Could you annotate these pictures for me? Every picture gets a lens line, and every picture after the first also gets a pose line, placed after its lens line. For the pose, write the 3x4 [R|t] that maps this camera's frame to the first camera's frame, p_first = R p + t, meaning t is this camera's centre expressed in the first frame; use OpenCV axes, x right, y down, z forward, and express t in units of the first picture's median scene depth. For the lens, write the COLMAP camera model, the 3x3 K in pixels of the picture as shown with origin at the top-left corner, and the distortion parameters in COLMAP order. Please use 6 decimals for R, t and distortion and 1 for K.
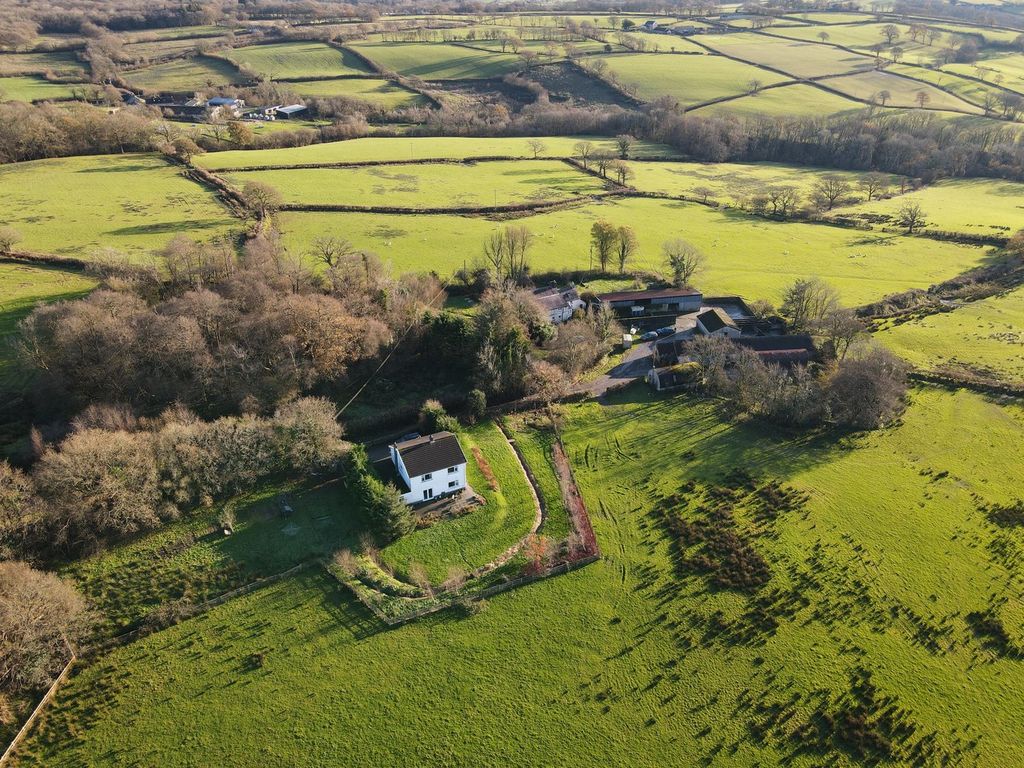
lens RADIAL K [[738.9, 0, 512.0], [0, 738.9, 384.0], [0, 0, 1]] dist [0.028498, -0.004655]
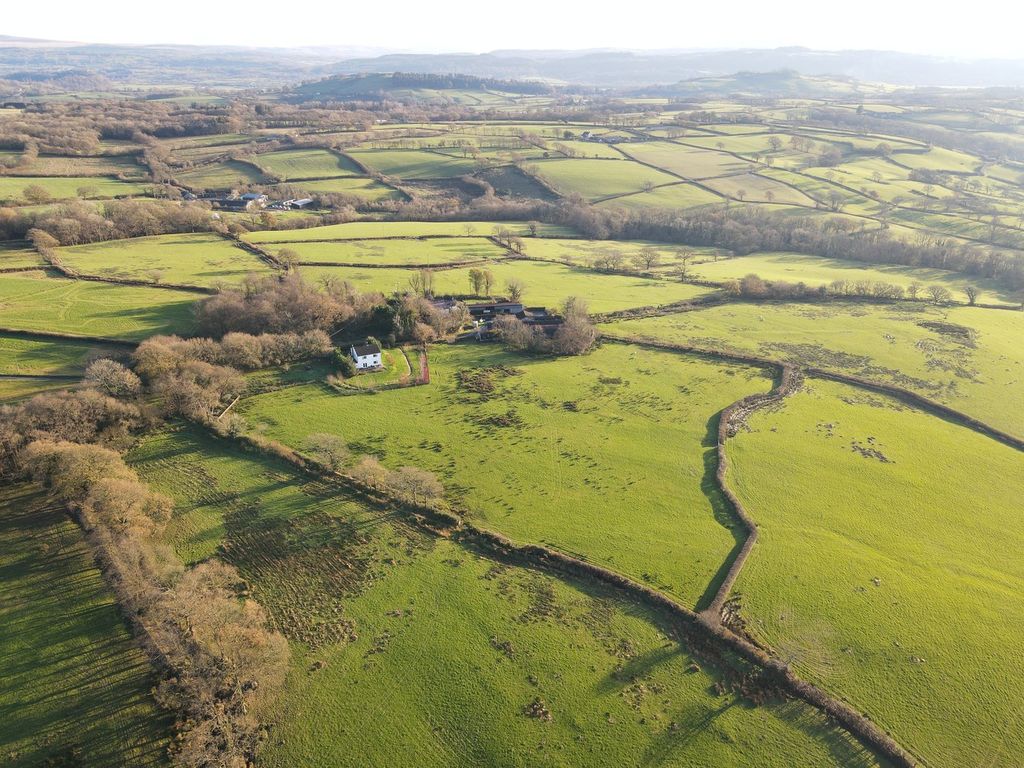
lens RADIAL K [[738.9, 0, 512.0], [0, 738.9, 384.0], [0, 0, 1]] dist [0.028498, -0.004655]
pose [[0.999965, 0.001239, 0.008321, 0.093055], [-0.000392, 0.994888, -0.100986, 0.119379], [-0.008403, 0.100979, 0.994853, -0.381493]]
